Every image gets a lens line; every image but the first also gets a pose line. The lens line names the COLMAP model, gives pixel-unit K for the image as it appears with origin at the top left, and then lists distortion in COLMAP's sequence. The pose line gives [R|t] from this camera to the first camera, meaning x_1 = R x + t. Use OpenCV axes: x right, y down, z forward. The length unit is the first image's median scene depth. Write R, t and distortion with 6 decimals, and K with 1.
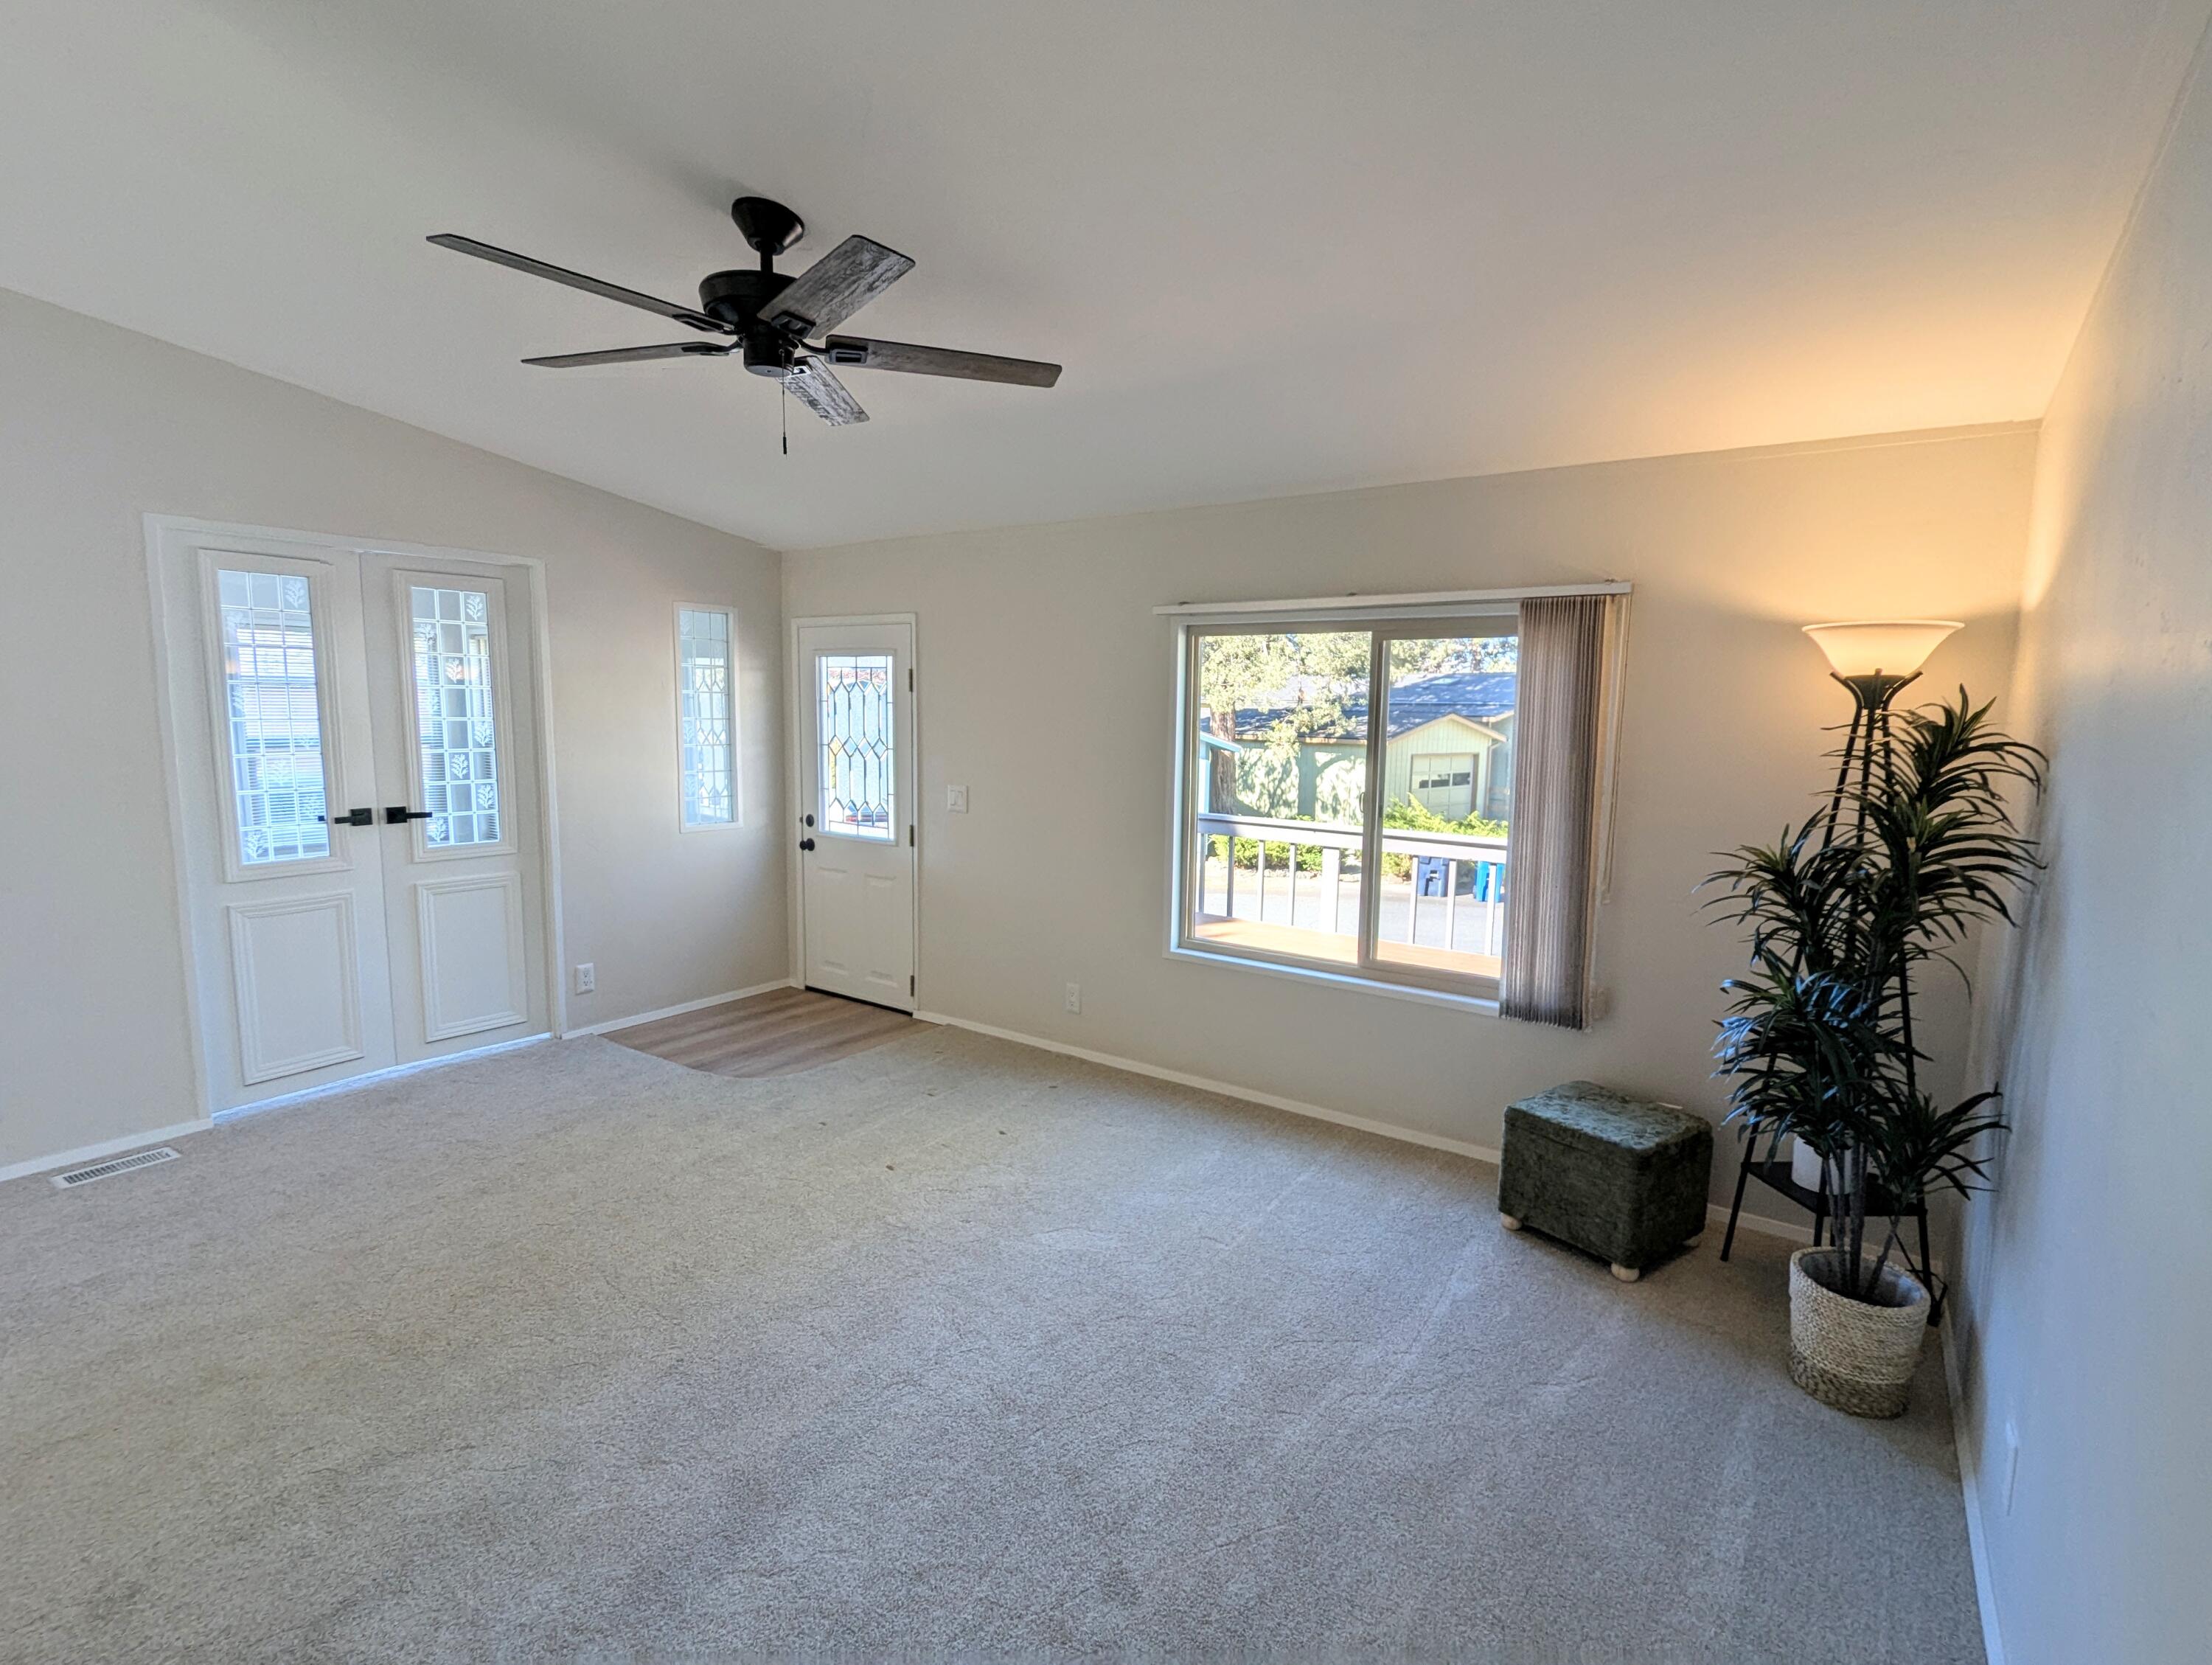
lens RADIAL K [[1038.6, 0, 1126.2], [0, 1038.6, 837.3], [0, 0, 1]] dist [0.000817, -0.000050]
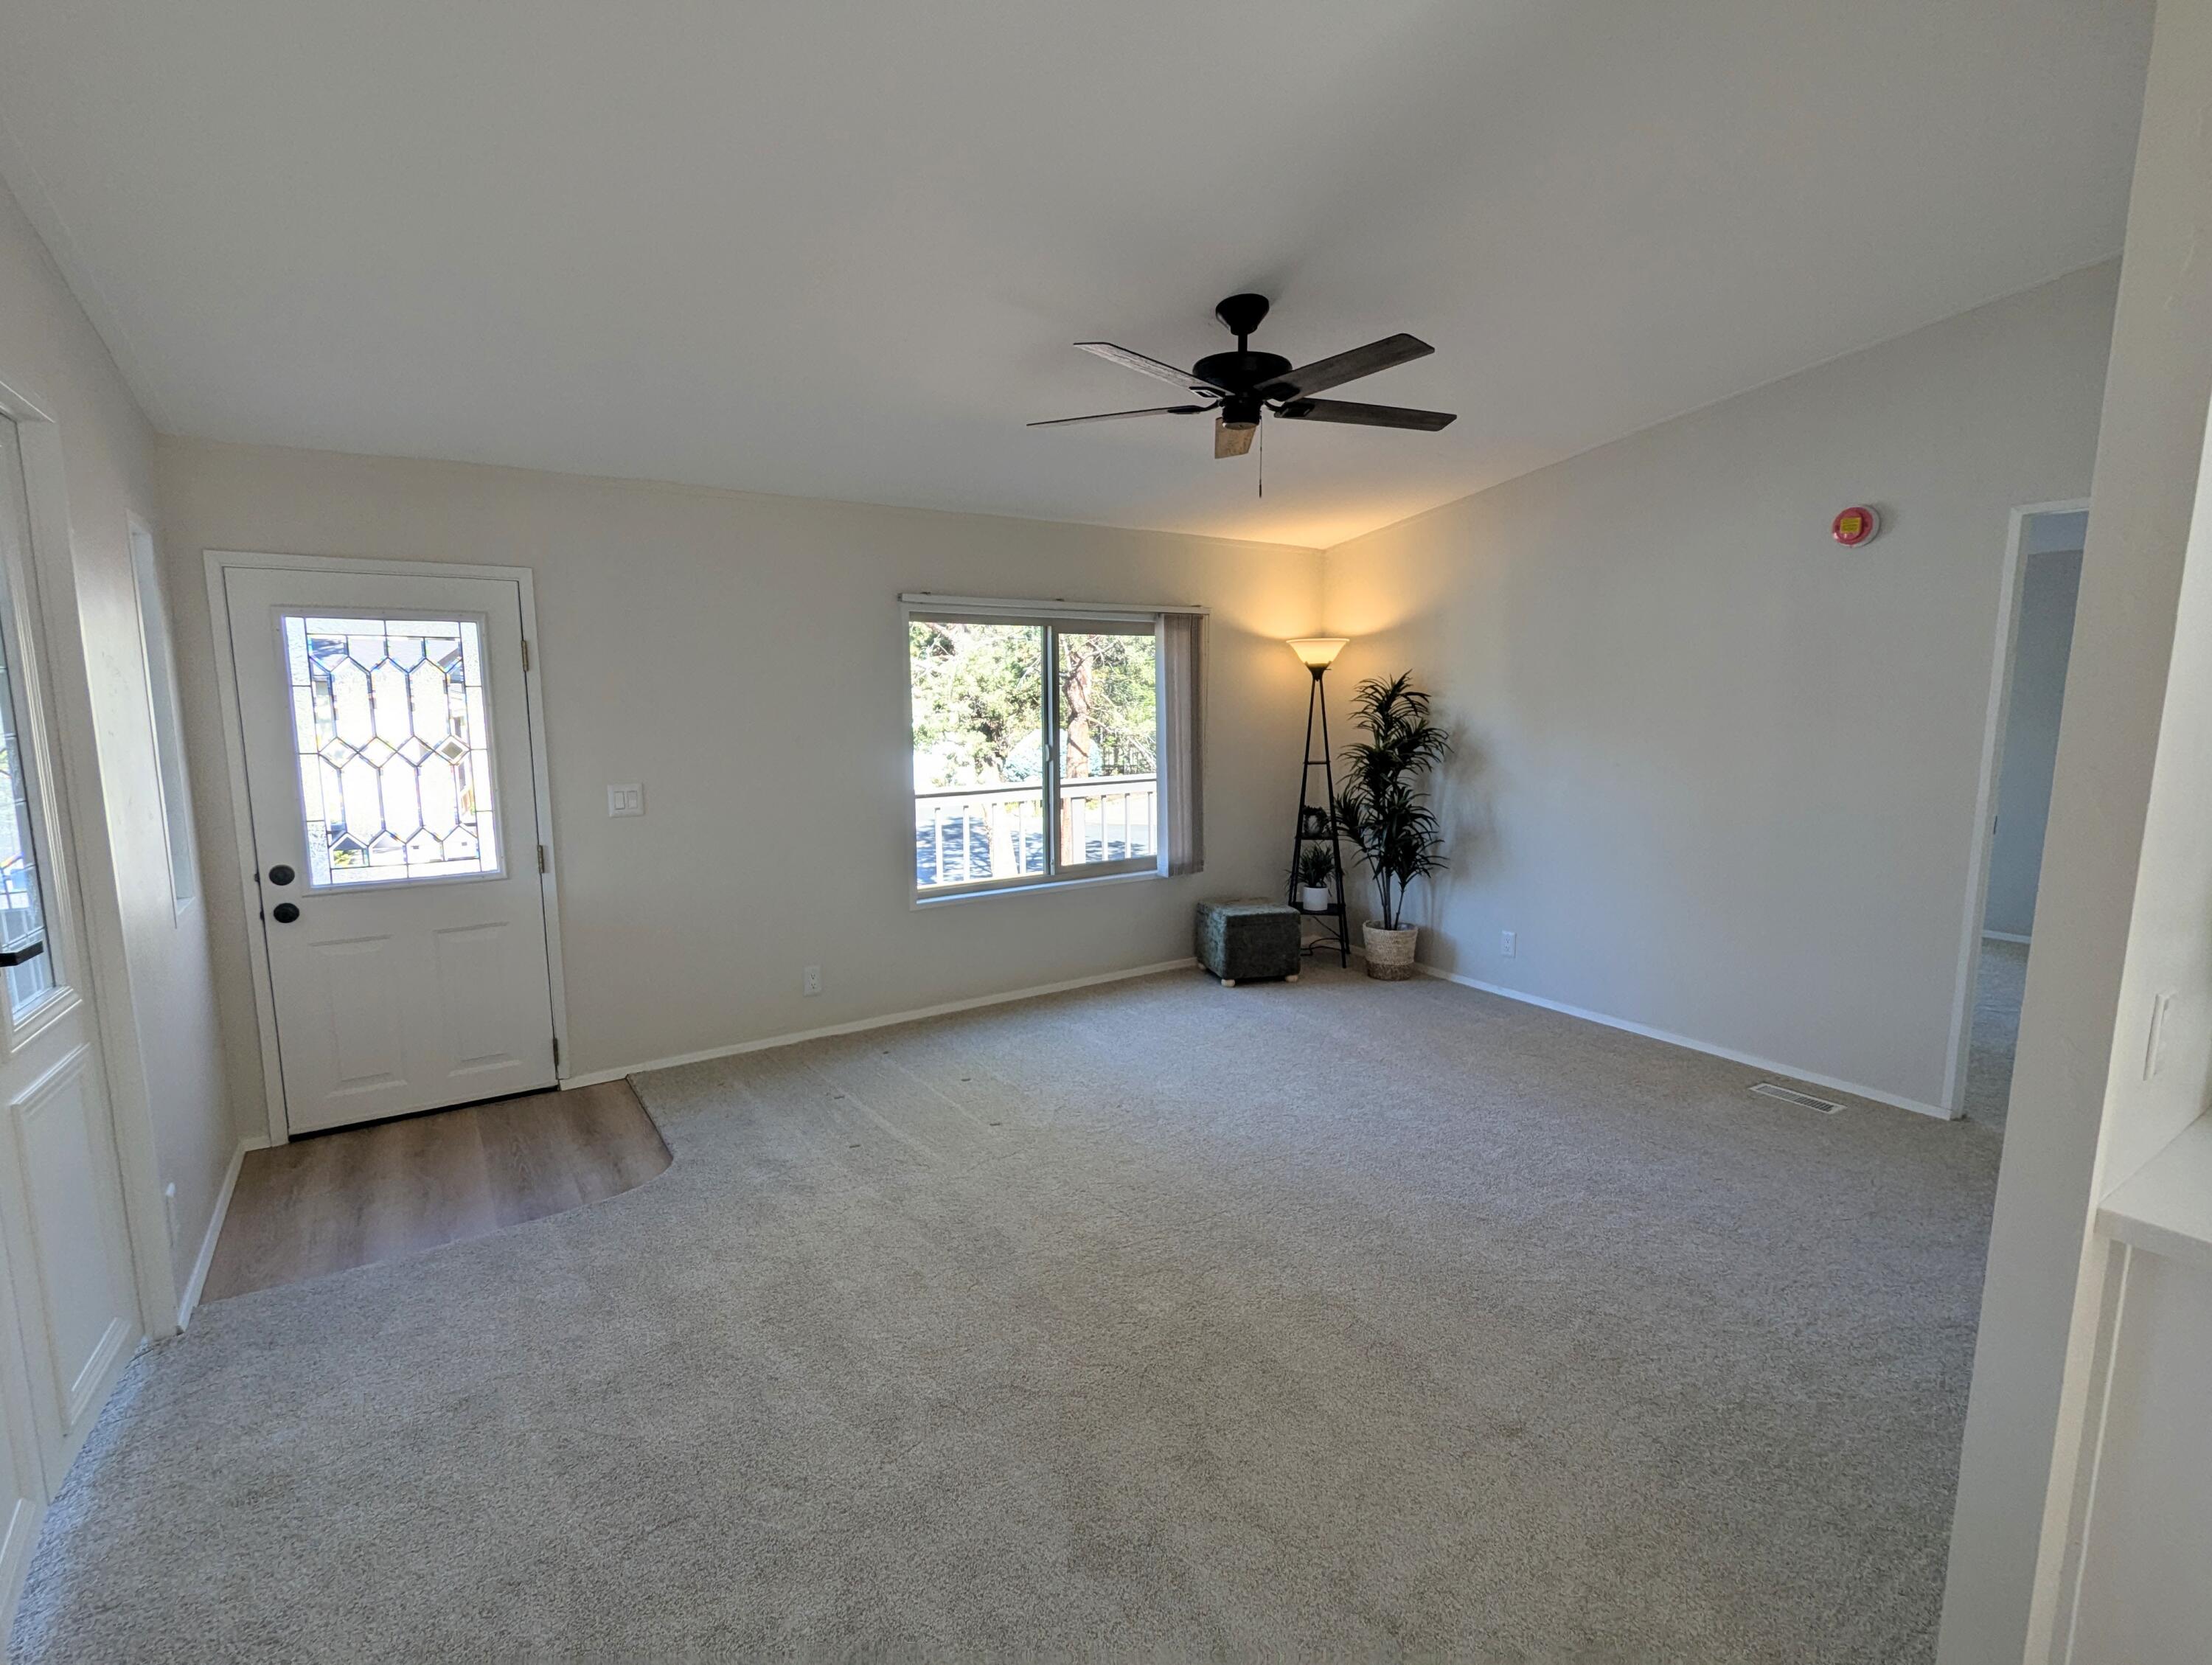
lens RADIAL K [[1038.6, 0, 1126.2], [0, 1038.6, 837.3], [0, 0, 1]] dist [0.000817, -0.000050]
pose [[0.363115, -0.156450, 0.918516, -0.916612], [0.121609, 0.985327, 0.119755, -0.068899], [-0.923774, 0.068215, 0.376813, 0.374055]]
